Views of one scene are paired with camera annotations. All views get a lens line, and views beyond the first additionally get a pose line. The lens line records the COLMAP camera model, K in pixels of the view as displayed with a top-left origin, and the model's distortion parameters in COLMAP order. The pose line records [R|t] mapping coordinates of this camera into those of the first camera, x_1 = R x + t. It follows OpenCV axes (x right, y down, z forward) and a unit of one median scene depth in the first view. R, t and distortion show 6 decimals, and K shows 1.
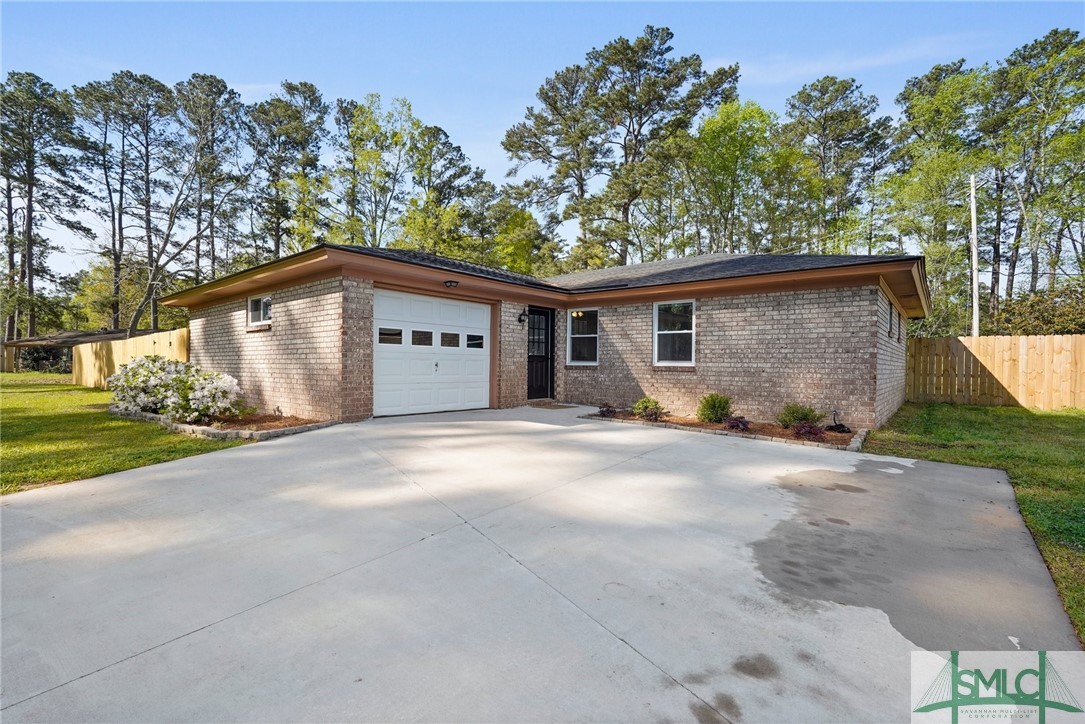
lens RADIAL K [[476.4, 0, 541.1], [0, 476.4, 363.8], [0, 0, 1]] dist [-0.003390, 0.000773]
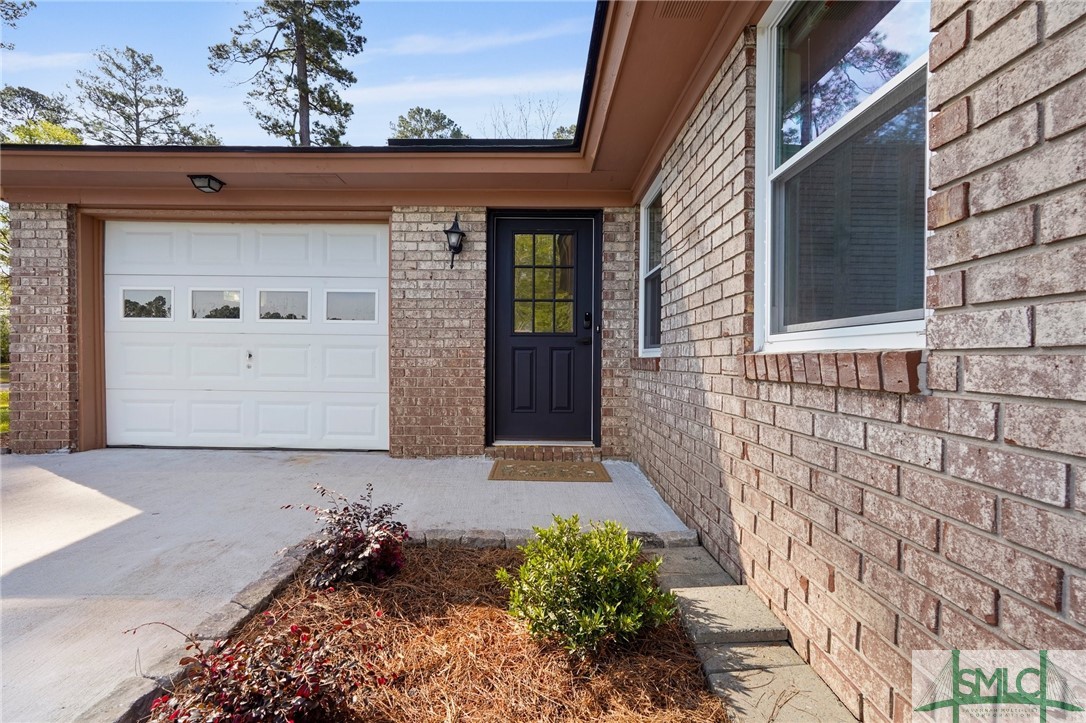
lens RADIAL K [[476.8, 0, 541.6], [0, 476.8, 363.3], [0, 0, 1]] dist [-0.003390, 0.000773]
pose [[0.642433, 0.001973, -0.766339, 0.351709], [-0.000271, 0.999997, 0.002347, 0.008565], [0.766342, -0.001300, 0.642432, 0.864142]]
